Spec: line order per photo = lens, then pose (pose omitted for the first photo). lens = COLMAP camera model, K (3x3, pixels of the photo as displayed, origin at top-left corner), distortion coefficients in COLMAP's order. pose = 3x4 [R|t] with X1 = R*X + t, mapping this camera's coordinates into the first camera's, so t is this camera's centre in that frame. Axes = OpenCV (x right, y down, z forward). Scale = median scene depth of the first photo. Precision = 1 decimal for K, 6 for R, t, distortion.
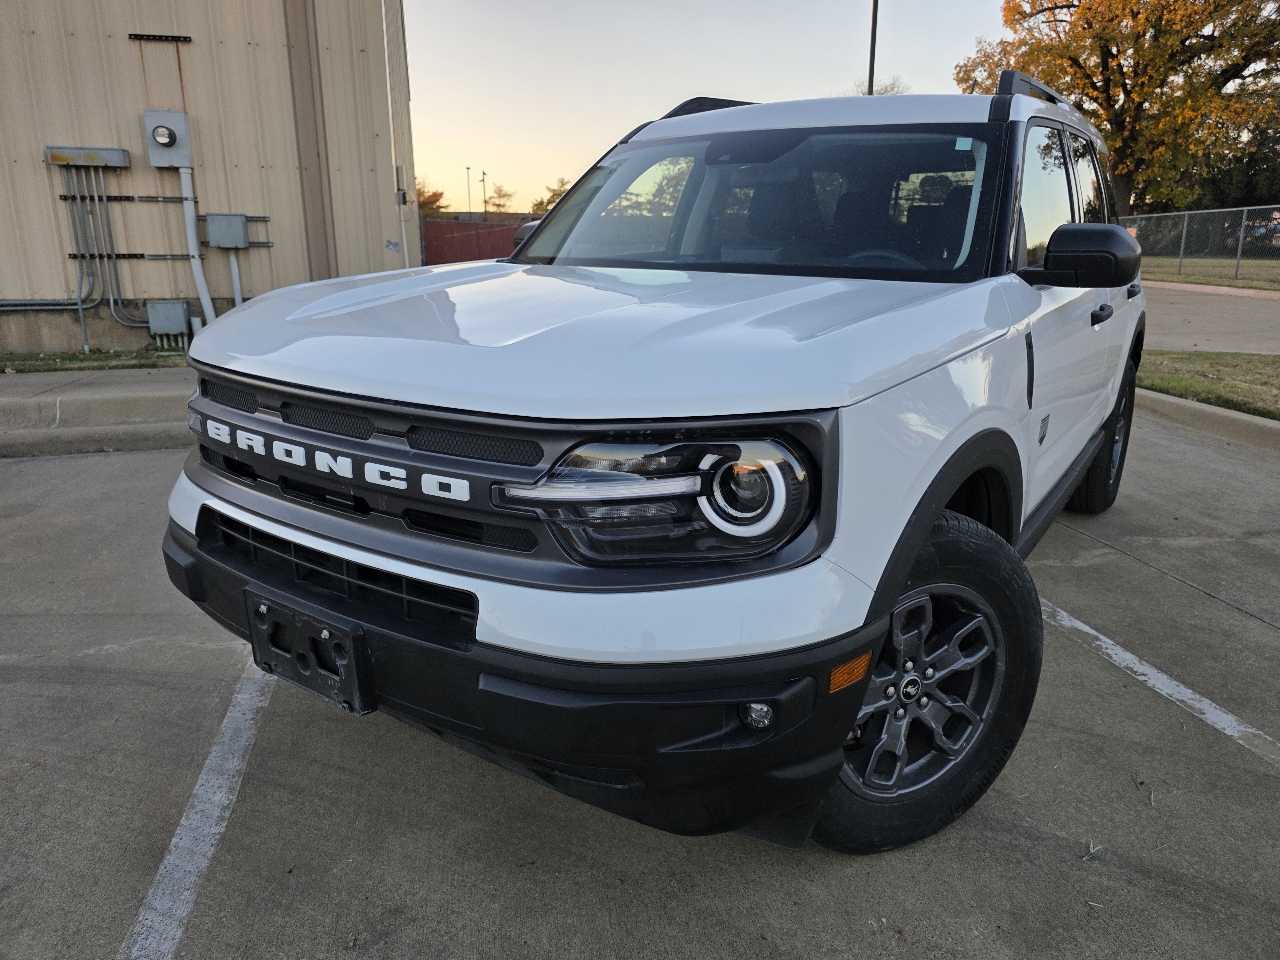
lens RADIAL K [[851.8, 0, 646.1], [0, 851.8, 474.7], [0, 0, 1]] dist [0.035532, -0.032859]
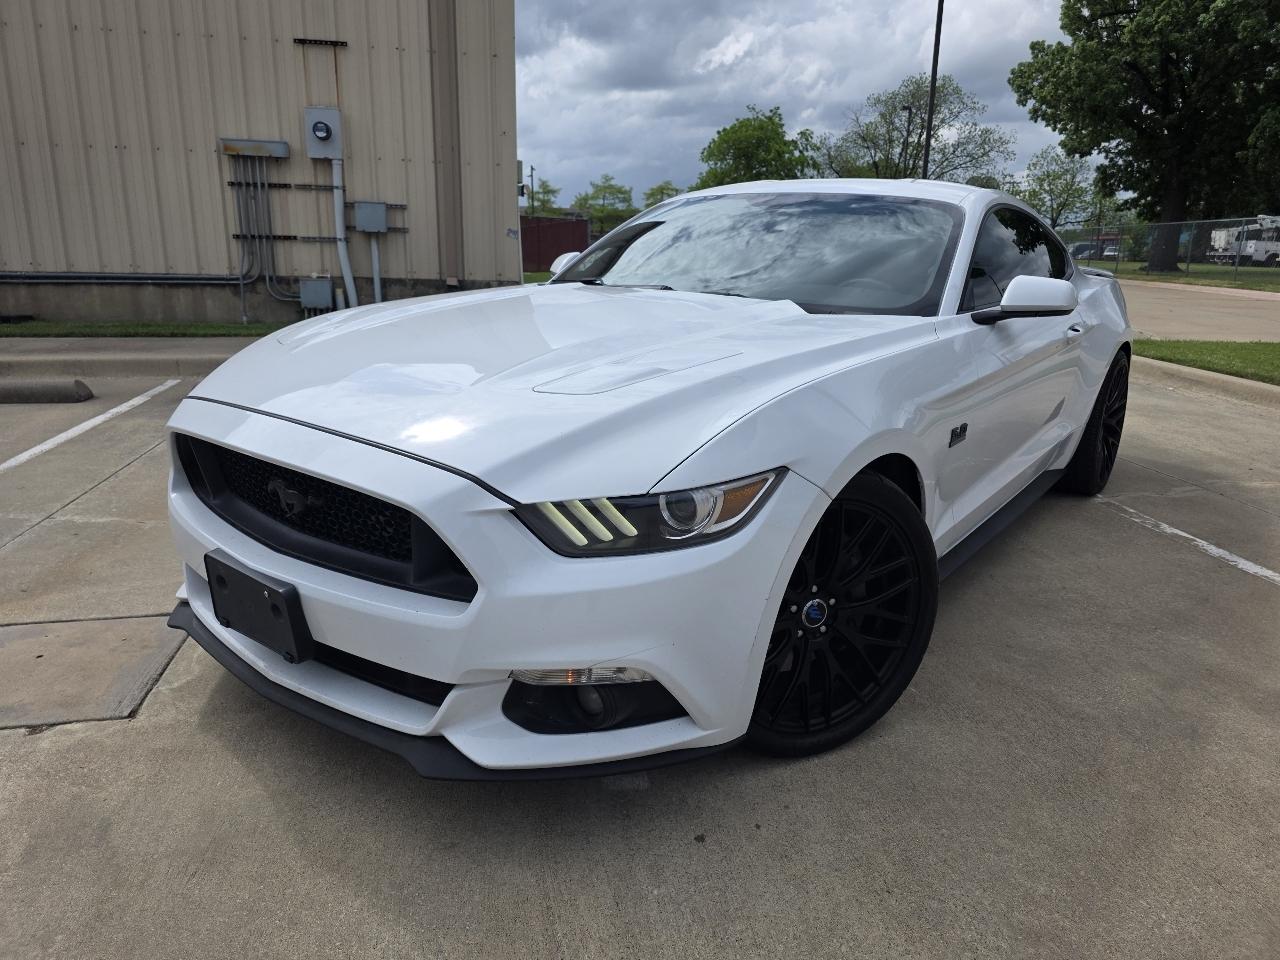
lens RADIAL K [[857.1, 0, 640.0], [0, 857.1, 480.0], [0, 0, 1]] dist [0.034836, -0.033080]
pose [[0.998857, 0.029942, -0.037263, -0.086903], [-0.029720, 0.999537, 0.006502, 0.040332], [0.037441, -0.005387, 0.999284, -0.108342]]
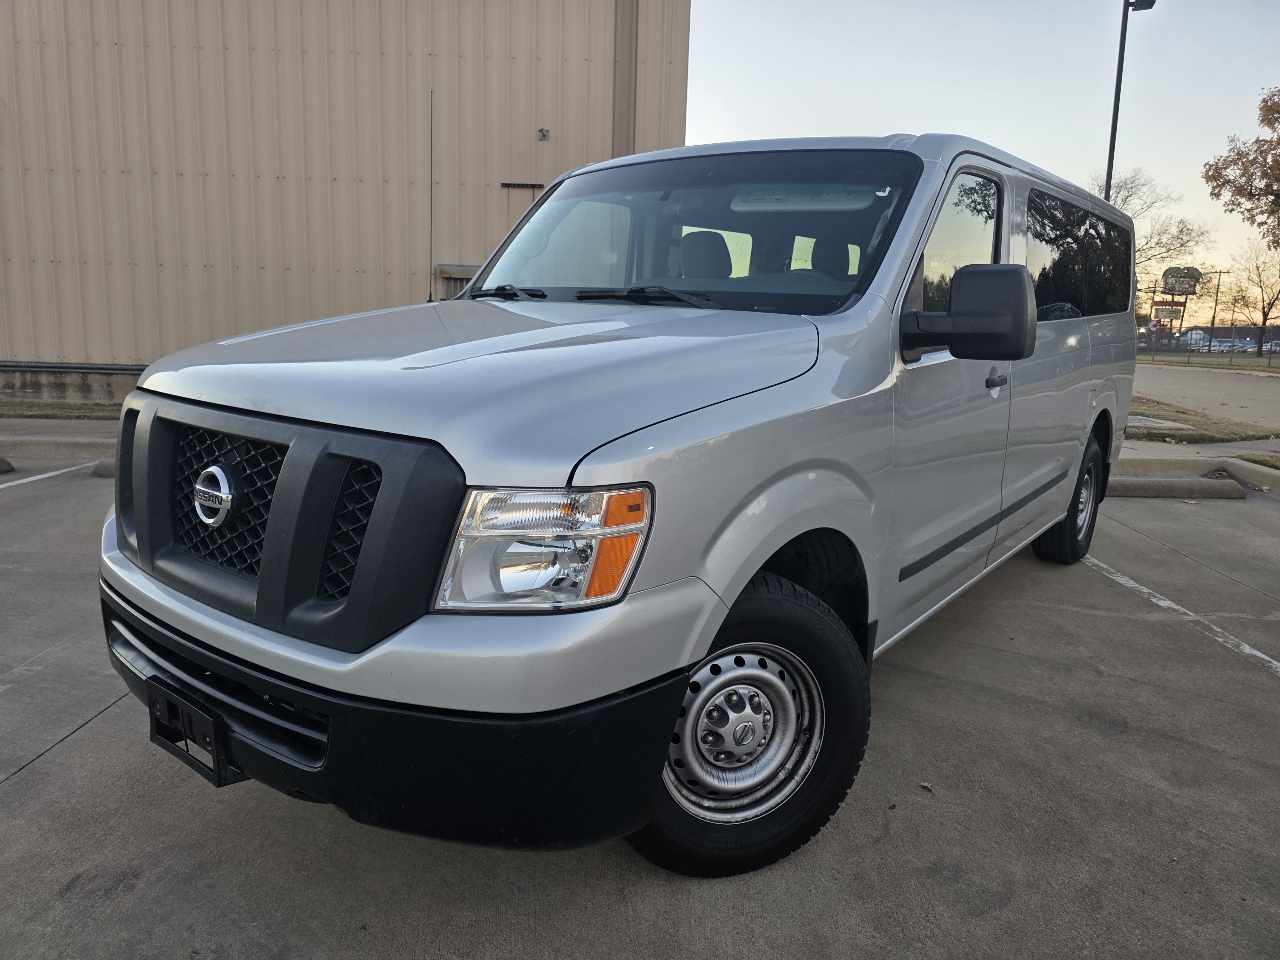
lens RADIAL K [[855.4, 0, 643.1], [0, 855.4, 466.4], [0, 0, 1]] dist [0.042844, -0.037641]
pose [[0.971838, 0.061830, -0.227394, -0.049908], [-0.084988, 0.991986, -0.093494, 0.033142], [0.219791, 0.110187, 0.969304, -0.198408]]
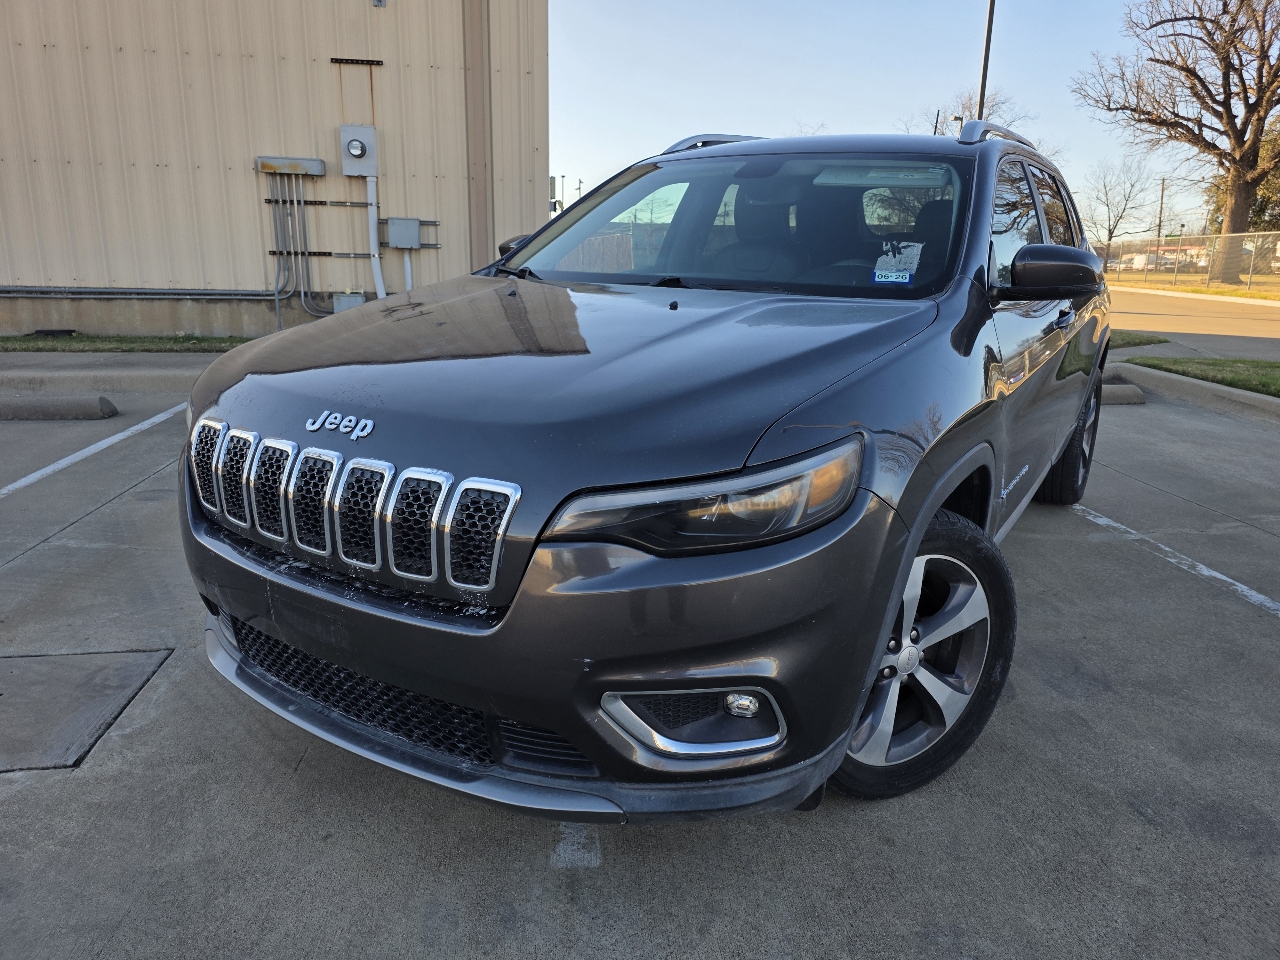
lens RADIAL K [[854.9, 0, 645.5], [0, 854.9, 477.7], [0, 0, 1]] dist [0.038468, -0.034904]
pose [[0.995484, 0.040885, -0.085679, -0.064603], [-0.041506, 0.999123, -0.005473, 0.028768], [0.085380, 0.009004, 0.996308, -0.089883]]
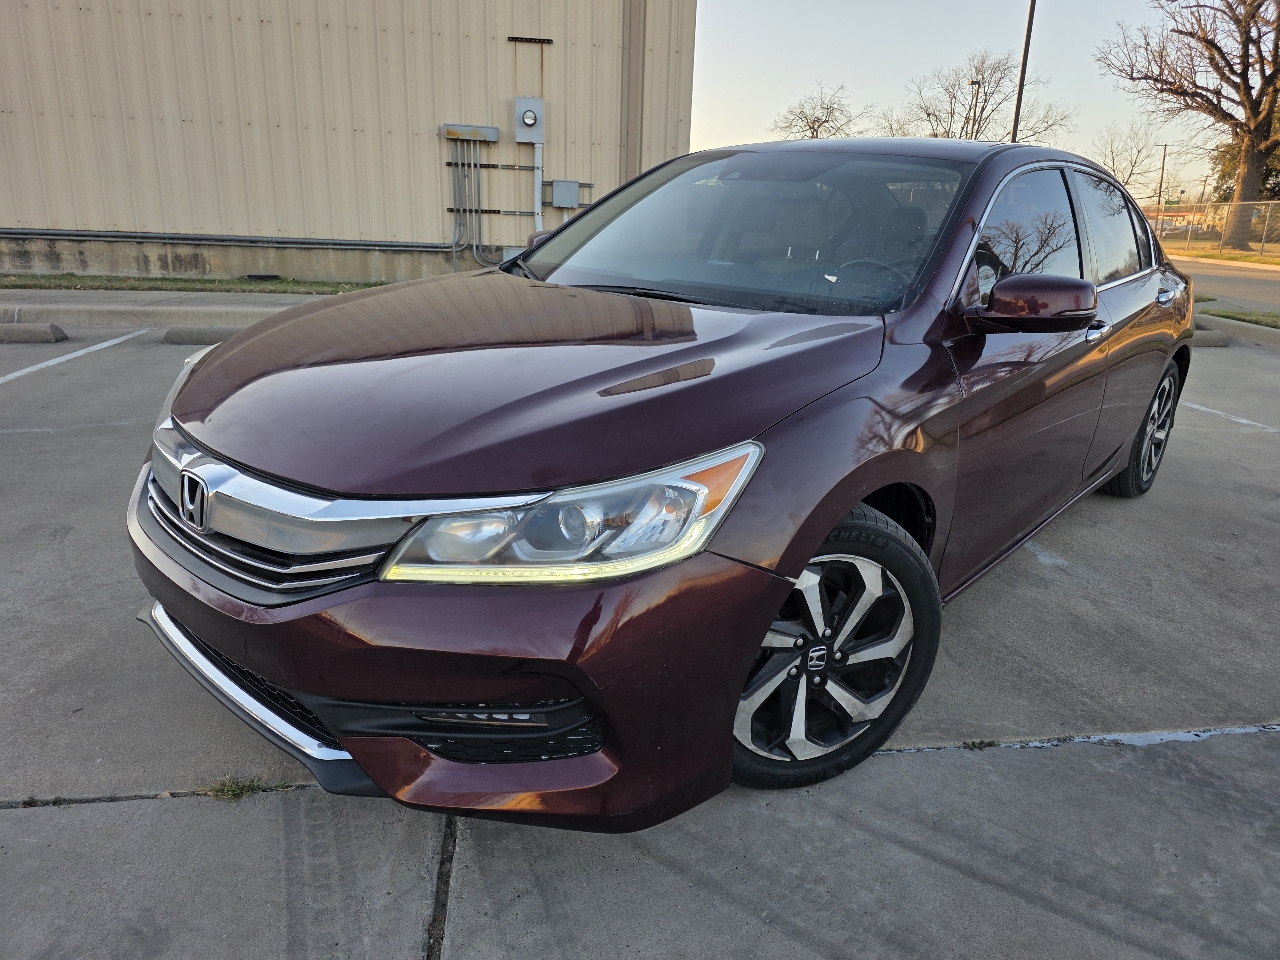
lens RADIAL K [[850.6, 0, 647.7], [0, 850.6, 473.2], [0, 0, 1]] dist [0.045723, -0.037366]
pose [[0.996172, 0.054757, -0.068136, -0.256770], [-0.052489, 0.998020, 0.034652, 0.081203], [0.069898, -0.030943, 0.997074, -0.276488]]
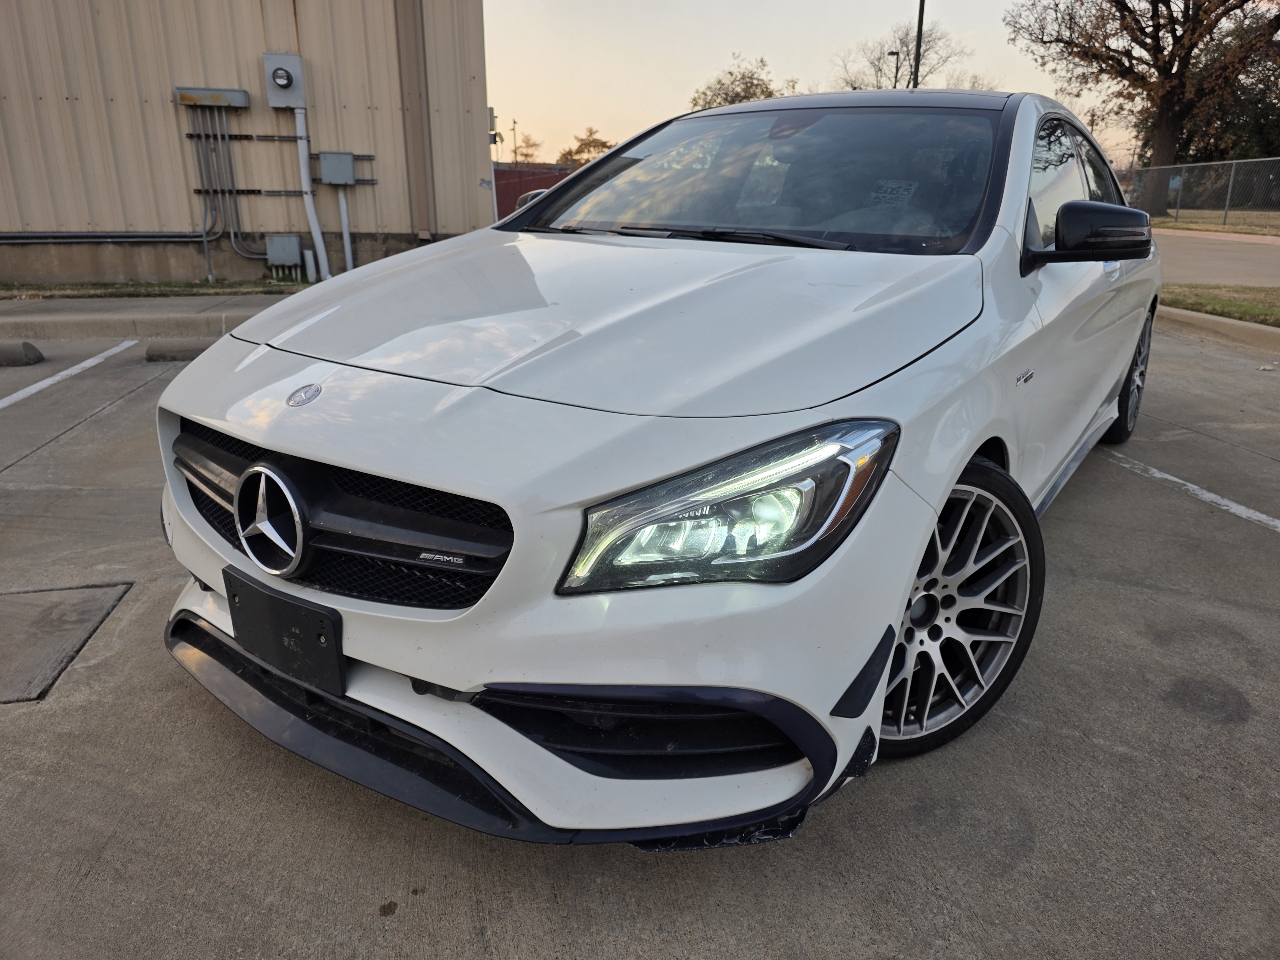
lens RADIAL K [[857.2, 0, 643.4], [0, 857.2, 473.1], [0, 0, 1]] dist [0.029139, -0.027260]
pose [[0.999644, 0.011169, -0.024250, -0.074949], [-0.010021, 0.998847, 0.046940, 0.042620], [0.024746, -0.046681, 0.998603, -0.085856]]
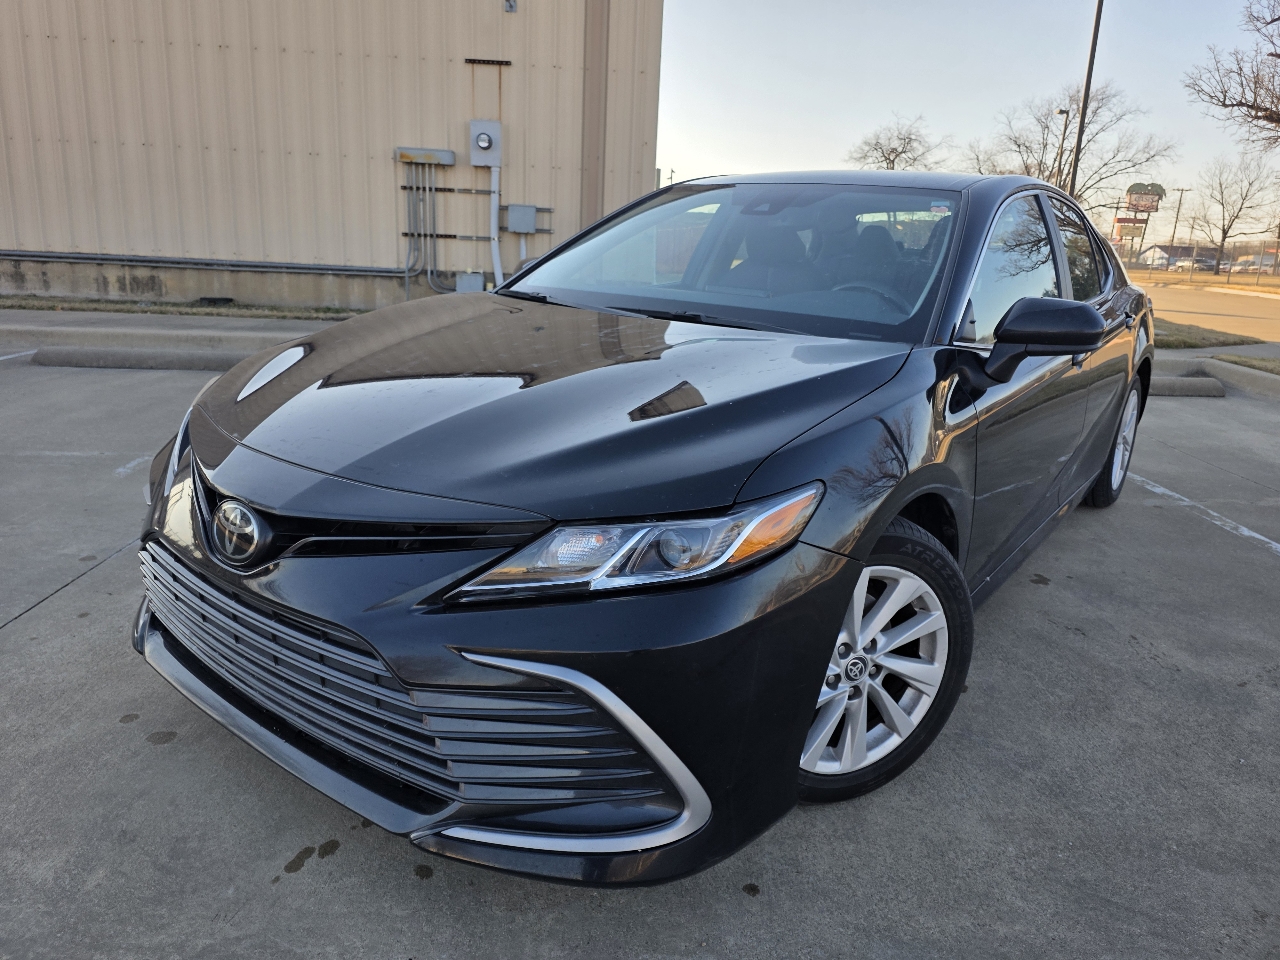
lens RADIAL K [[855.4, 0, 643.1], [0, 855.4, 466.4], [0, 0, 1]] dist [0.042844, -0.037641]
pose [[0.980691, 0.086892, -0.175198, -0.072043], [-0.088387, 0.996086, -0.000734, 0.054609], [0.174448, 0.016205, 0.984533, -0.174508]]
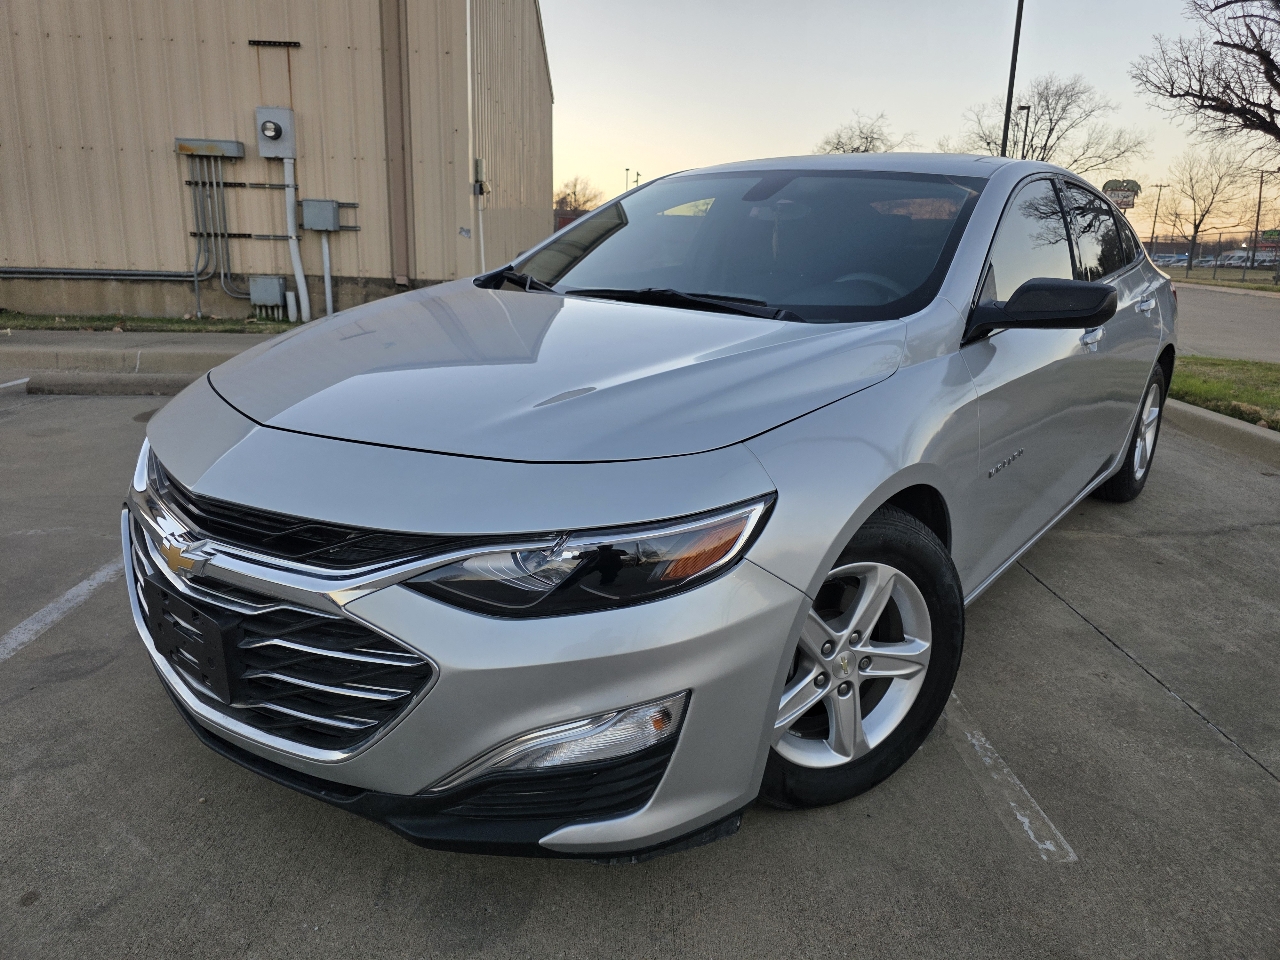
lens RADIAL K [[856.3, 0, 644.8], [0, 856.3, 460.6], [0, 0, 1]] dist [0.032058, -0.029194]
pose [[0.982525, 0.067728, -0.173373, 0.141466], [-0.071029, 0.997391, -0.012899, 0.018121], [0.172047, 0.024988, 0.984772, -0.019422]]
